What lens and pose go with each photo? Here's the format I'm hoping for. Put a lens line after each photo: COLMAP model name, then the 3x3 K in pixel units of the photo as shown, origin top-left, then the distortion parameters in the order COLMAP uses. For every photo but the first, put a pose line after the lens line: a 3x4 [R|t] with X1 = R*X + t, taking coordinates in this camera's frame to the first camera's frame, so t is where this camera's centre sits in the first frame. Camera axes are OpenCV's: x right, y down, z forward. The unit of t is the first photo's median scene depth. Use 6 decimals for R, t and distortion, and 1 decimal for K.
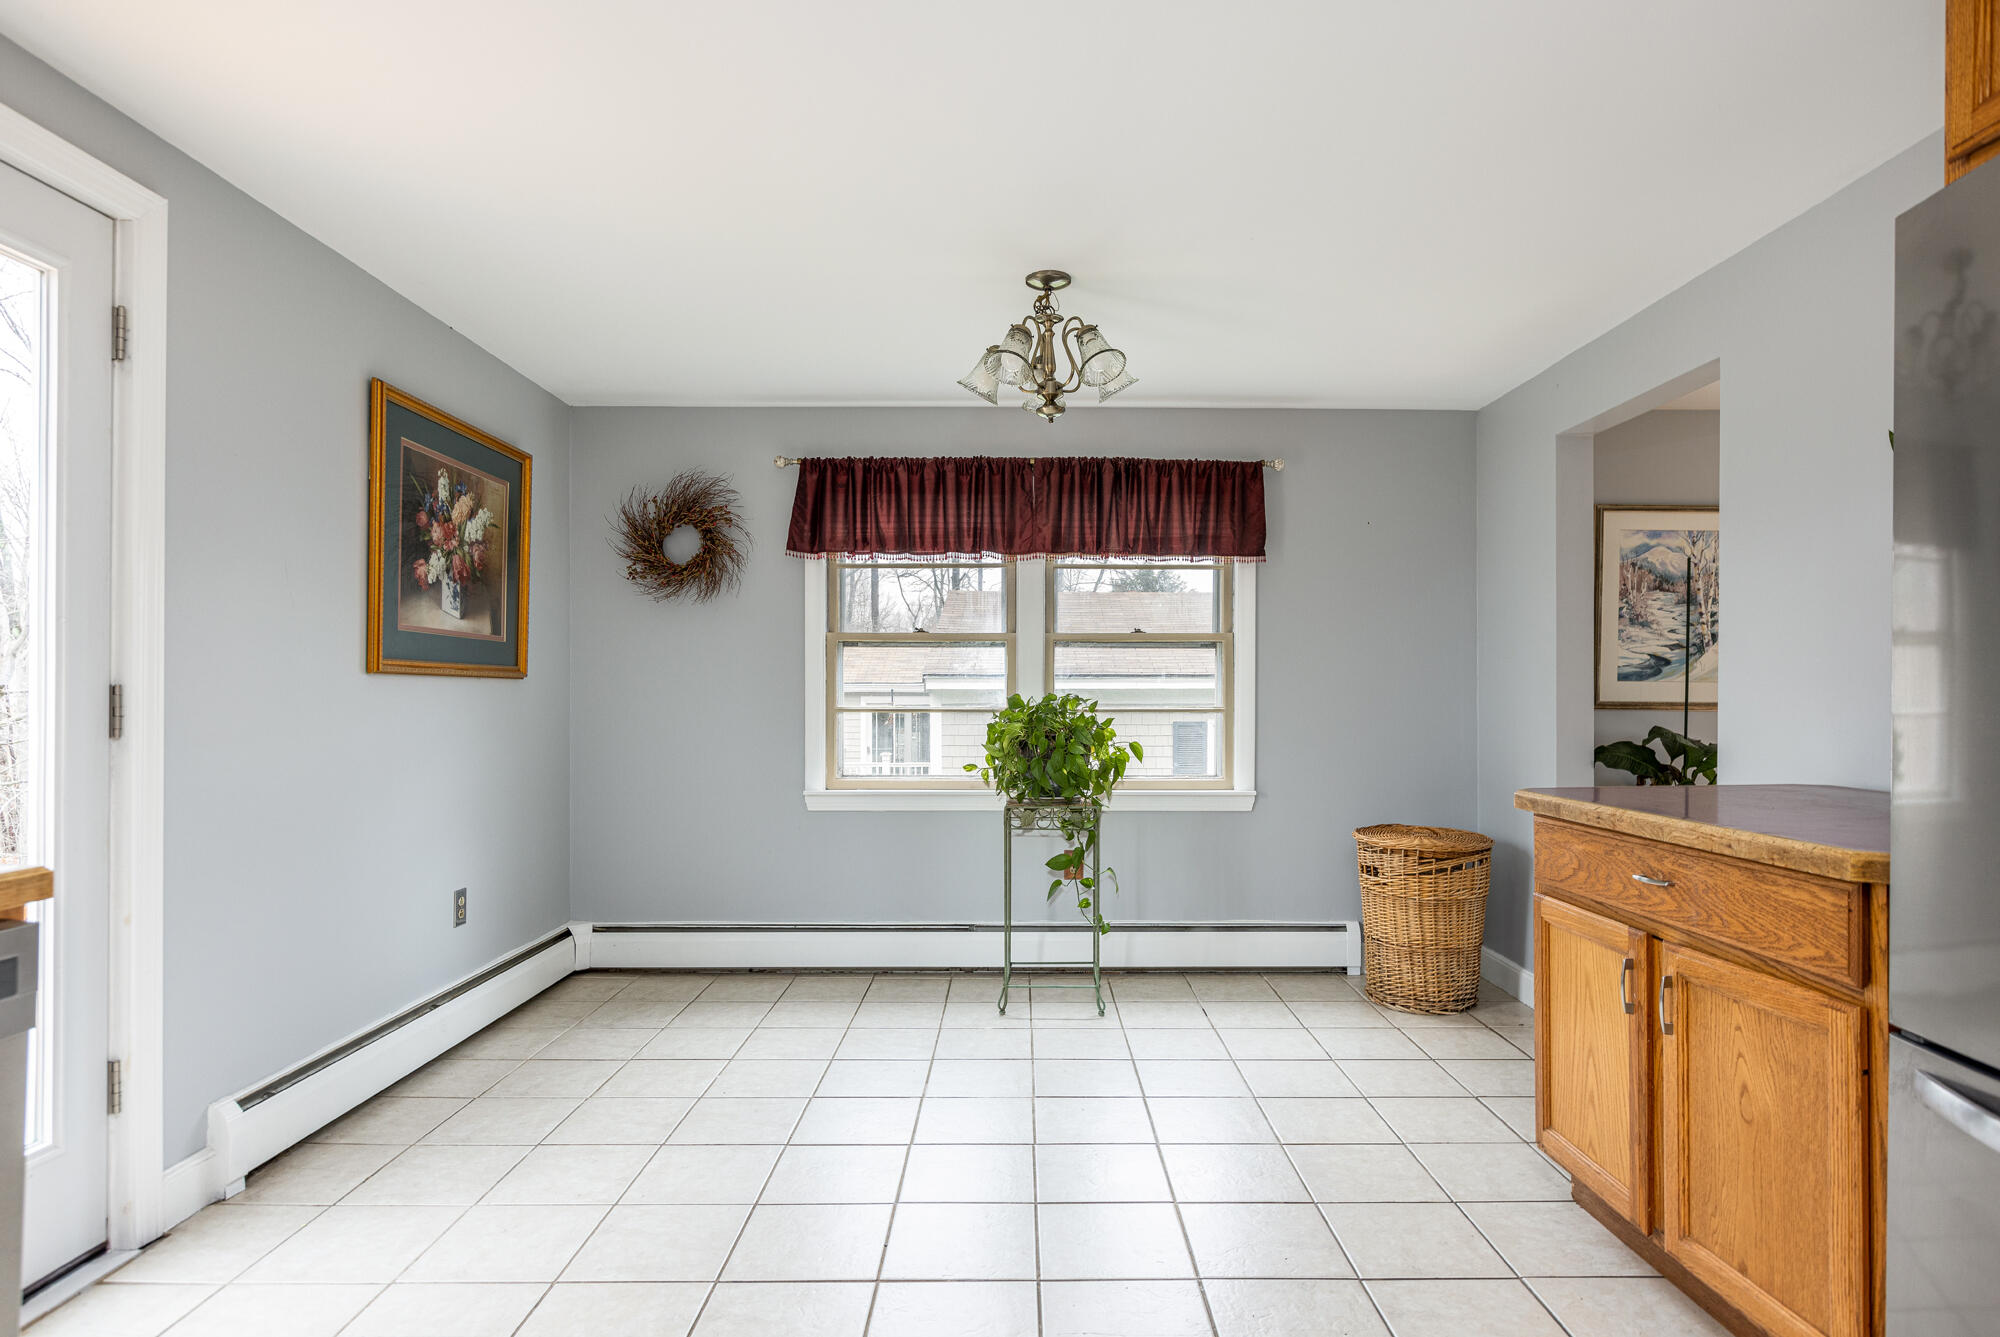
lens RADIAL K [[1081.8, 0, 1024.4], [0, 1081.8, 700.6], [0, 0, 1]] dist [-0.000282, 0.000647]
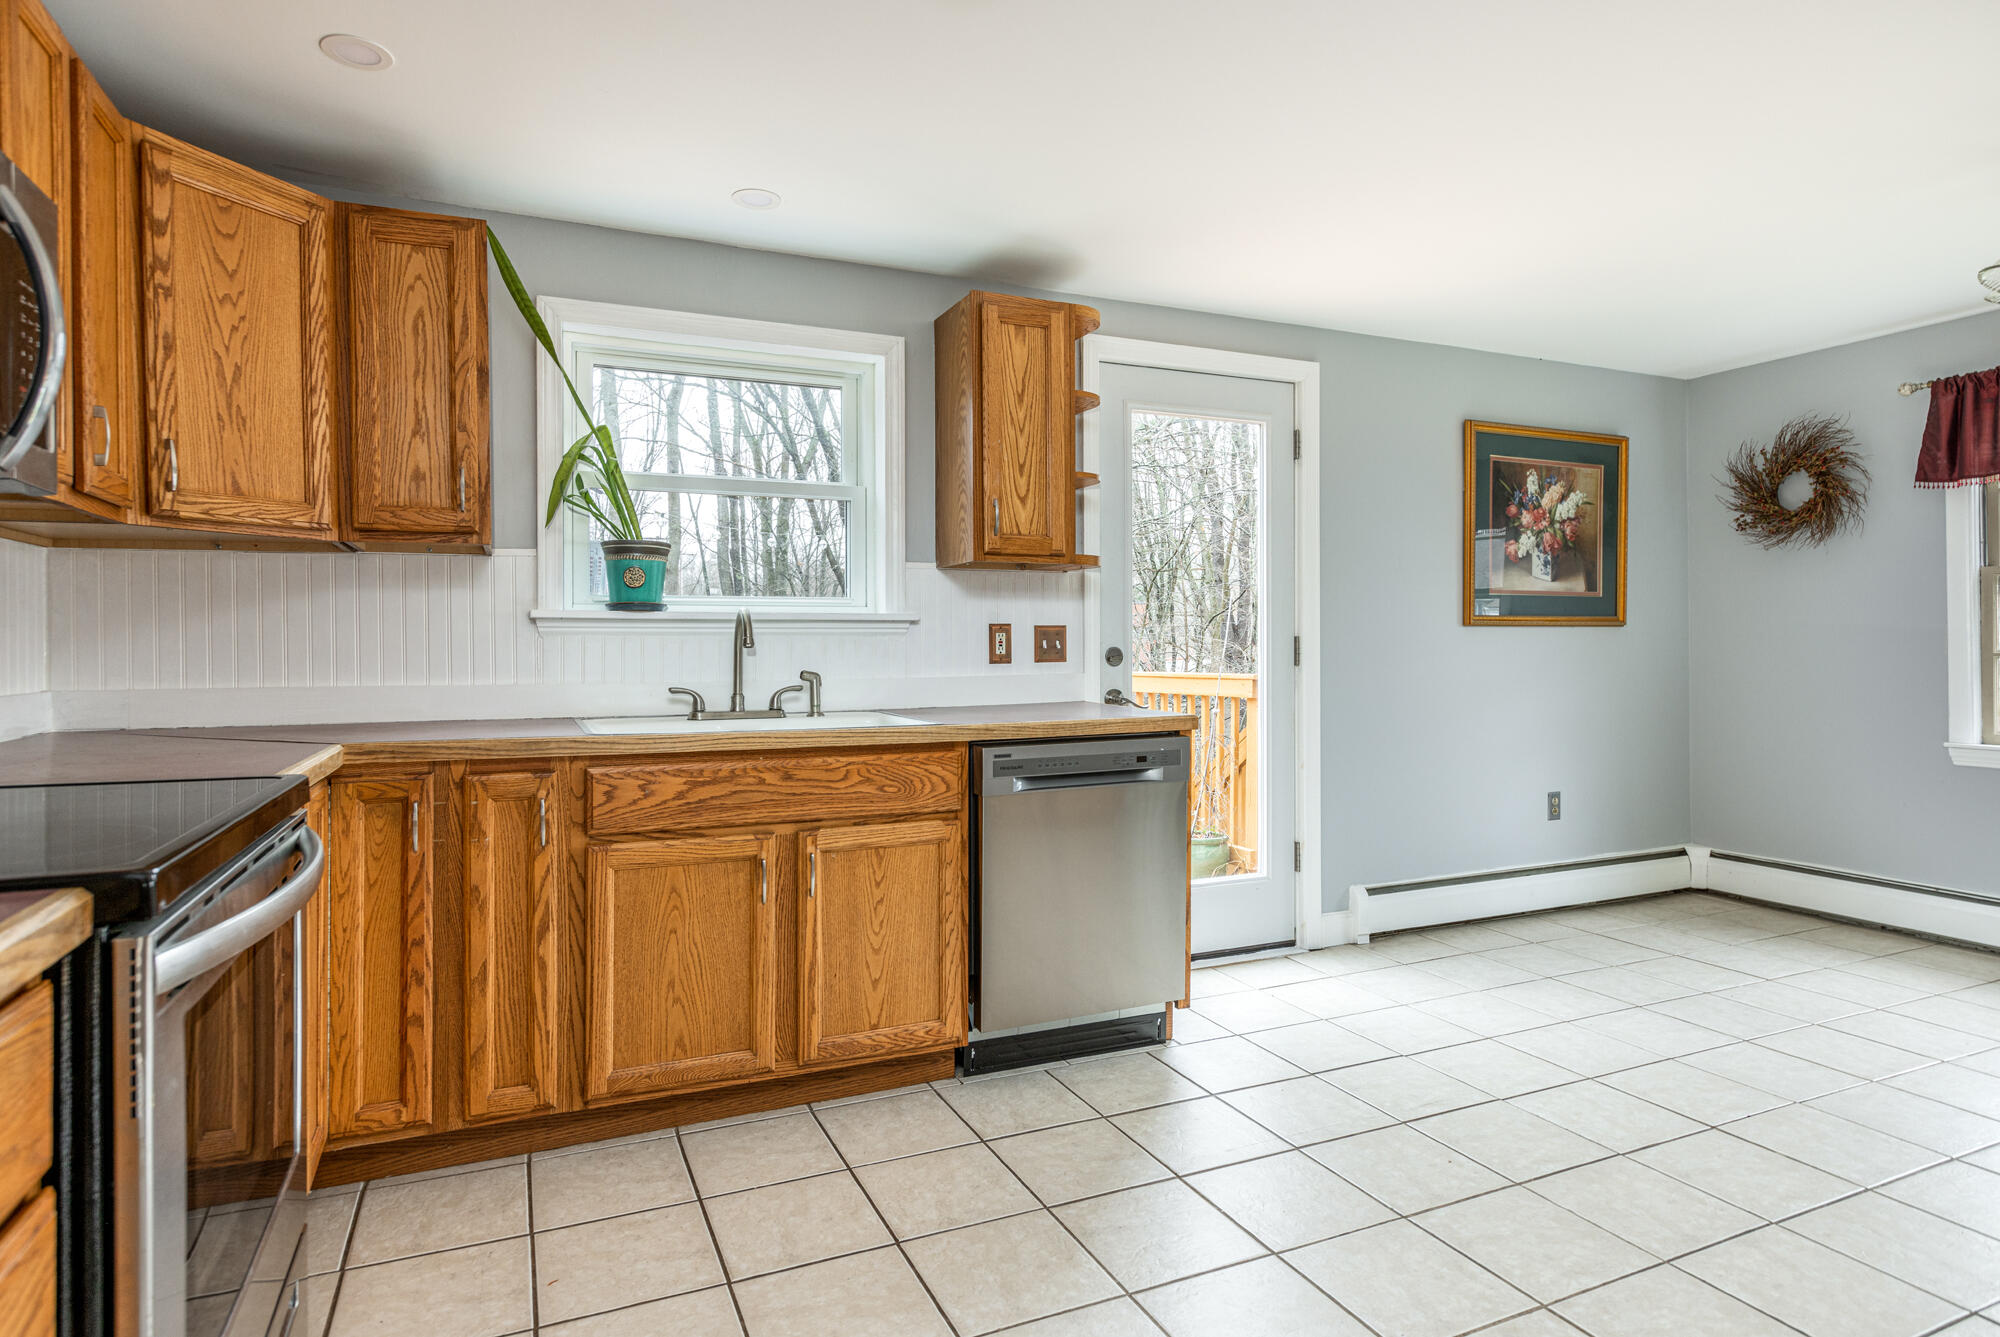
lens RADIAL K [[1081.8, 0, 995.3], [0, 1081.8, 637.9], [0, 0, 1]] dist [-0.000282, 0.000647]
pose [[0.406915, -0.009852, -0.913413, 0.333880], [0.002670, 0.999950, -0.009596, 0.001998], [0.913462, 0.001467, 0.406921, -0.112189]]
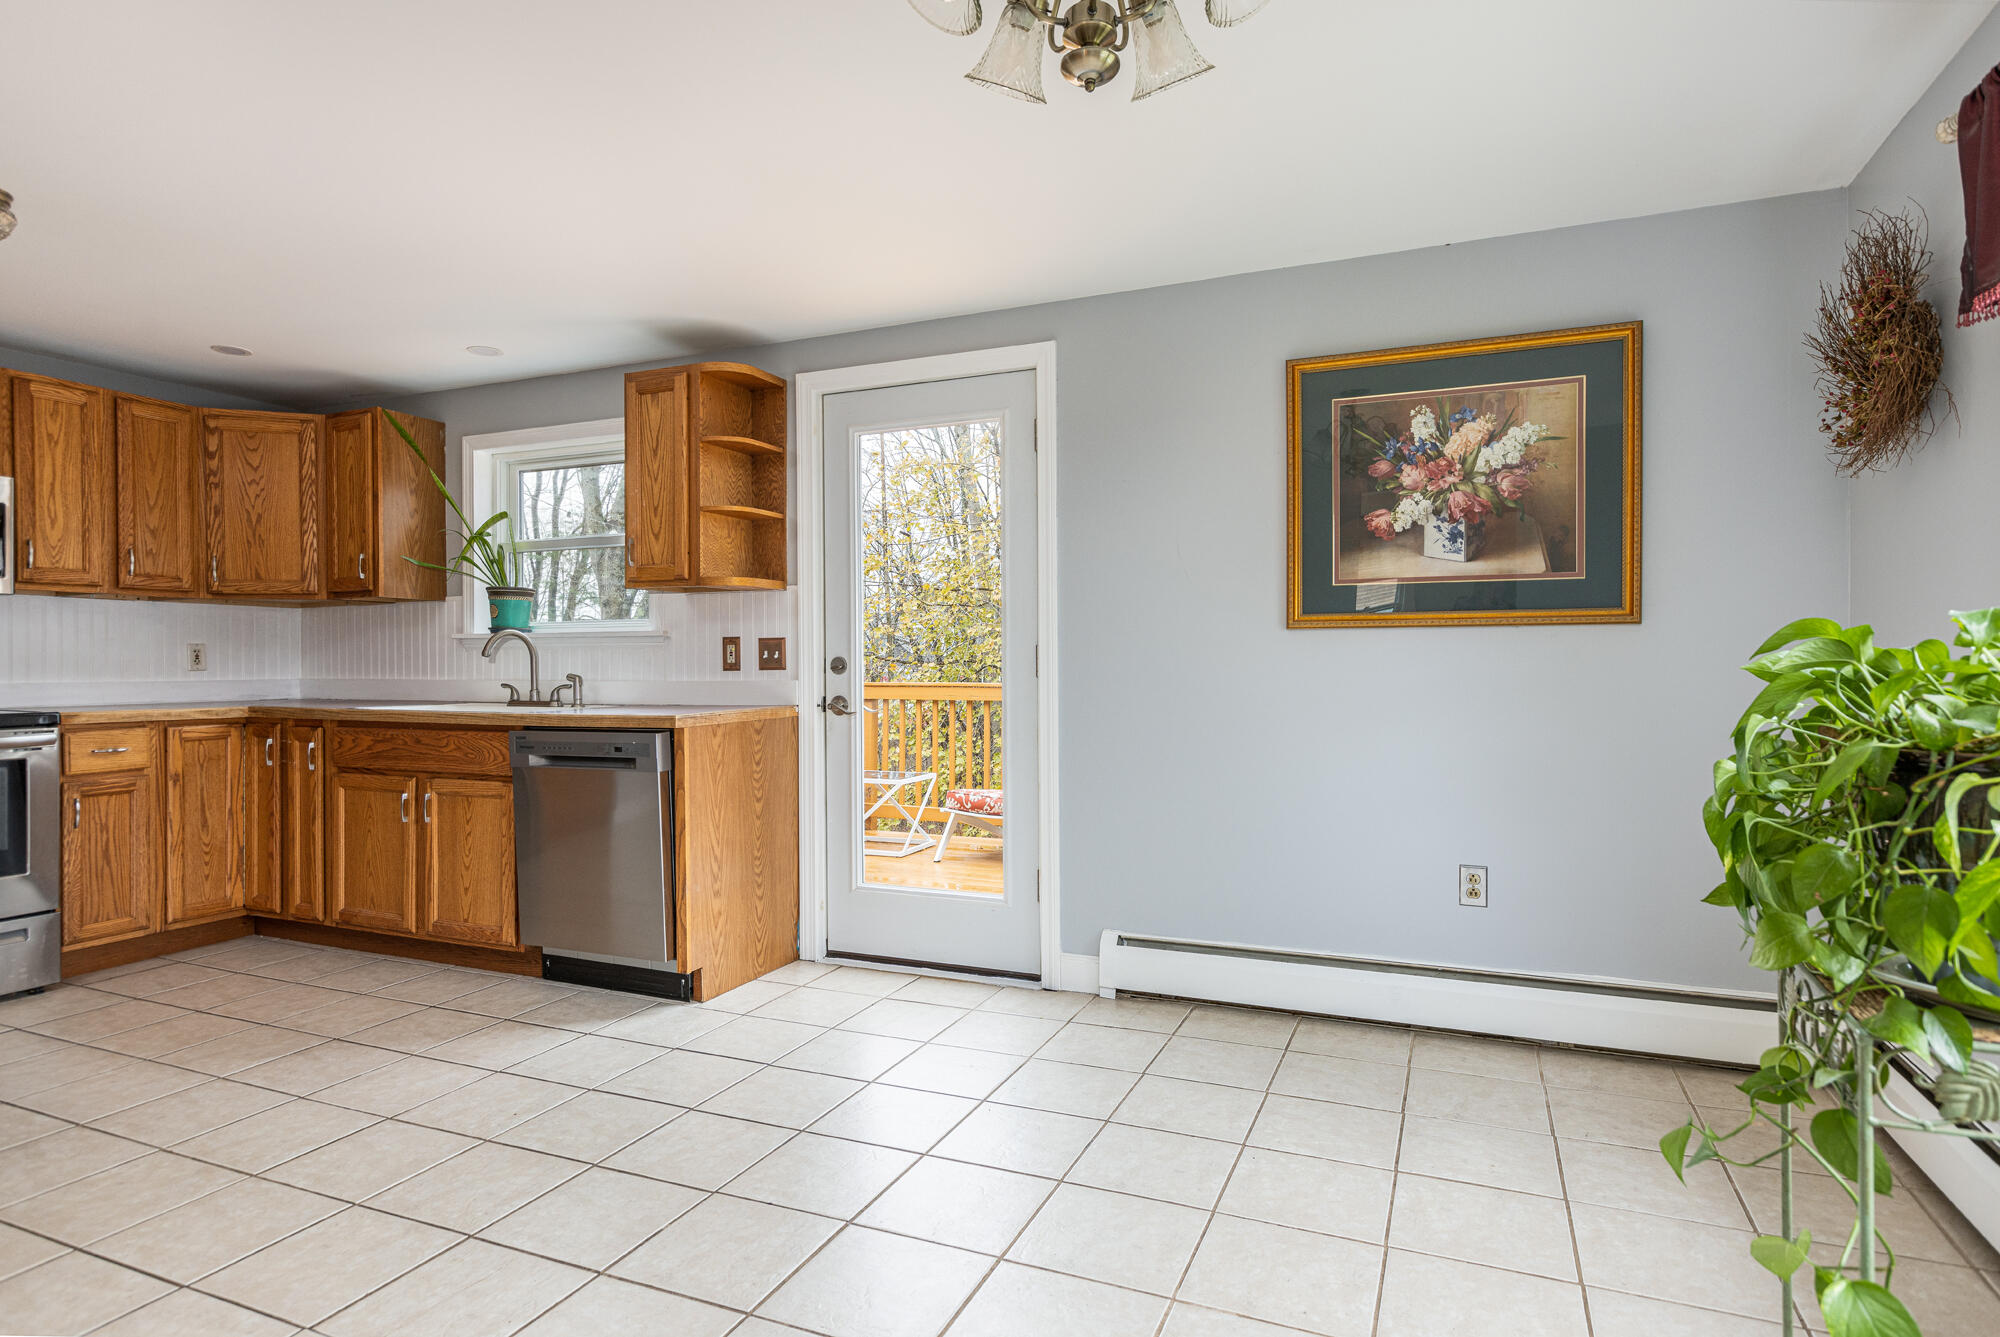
lens RADIAL K [[1081.8, 0, 1037.0], [0, 1081.8, 662.7], [0, 0, 1]] dist [-0.000282, 0.000647]
pose [[-0.384577, -0.000318, -0.923093, 0.379275], [0.000046, 1.000000, -0.000364, 0.007111], [0.923093, -0.000182, -0.384577, 0.880525]]
